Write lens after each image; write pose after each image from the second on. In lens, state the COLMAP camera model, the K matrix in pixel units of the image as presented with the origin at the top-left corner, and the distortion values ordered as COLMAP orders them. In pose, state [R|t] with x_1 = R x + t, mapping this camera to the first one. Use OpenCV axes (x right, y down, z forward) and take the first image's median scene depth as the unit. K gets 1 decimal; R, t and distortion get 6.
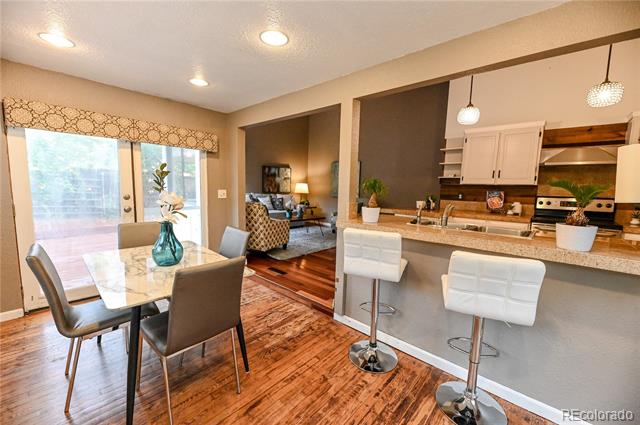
lens RADIAL K [[258.2, 0, 319.9], [0, 258.2, 215.1], [0, 0, 1]] dist [-0.002211, -0.001701]
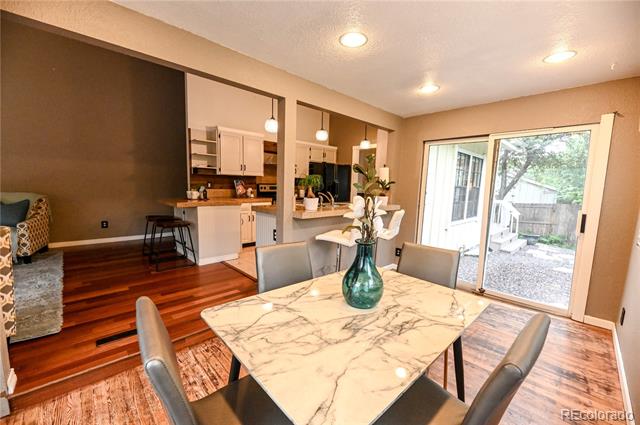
lens RADIAL K [[258.2, 0, 318.9], [0, 258.2, 214.3], [0, 0, 1]] dist [-0.002211, -0.001701]
pose [[0.075801, -0.143212, 0.986785, -0.678714], [0.085557, 0.986917, 0.136659, -0.077868], [-0.993446, 0.074068, 0.087063, 0.571273]]
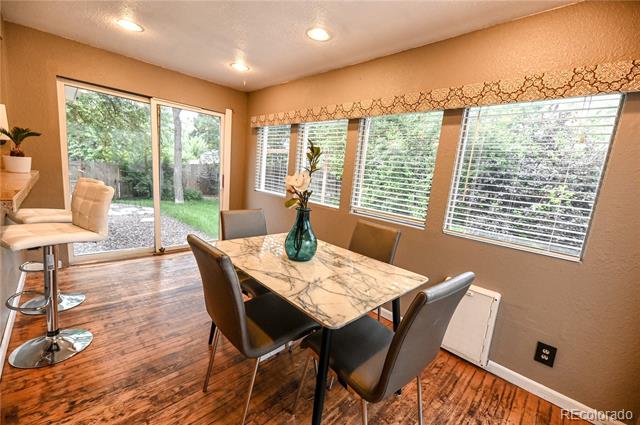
lens RADIAL K [[258.2, 0, 320.0], [0, 258.2, 215.4], [0, 0, 1]] dist [-0.002211, -0.001701]
pose [[-0.991458, -0.127359, 0.028122, -0.364146], [-0.114456, 0.952974, 0.280607, -0.105789], [-0.062537, 0.274992, -0.959411, 0.980351]]
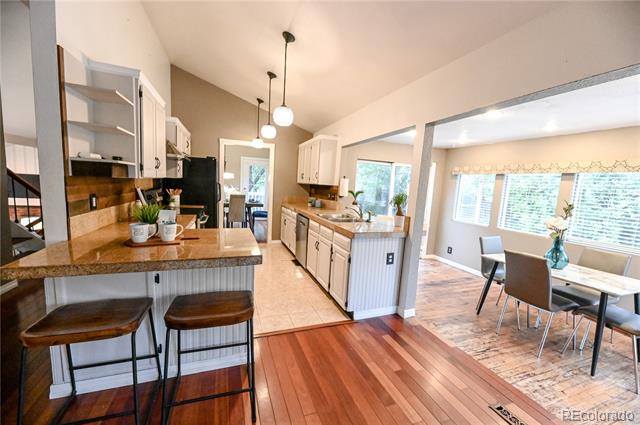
lens RADIAL K [[258.2, 0, 316.7], [0, 258.2, 215.7], [0, 0, 1]] dist [-0.002211, -0.001701]
pose [[-0.881486, -0.134958, 0.452513, -0.015513], [-0.029242, 0.972051, 0.232942, -0.213973], [-0.471303, 0.192103, -0.860796, 1.551377]]
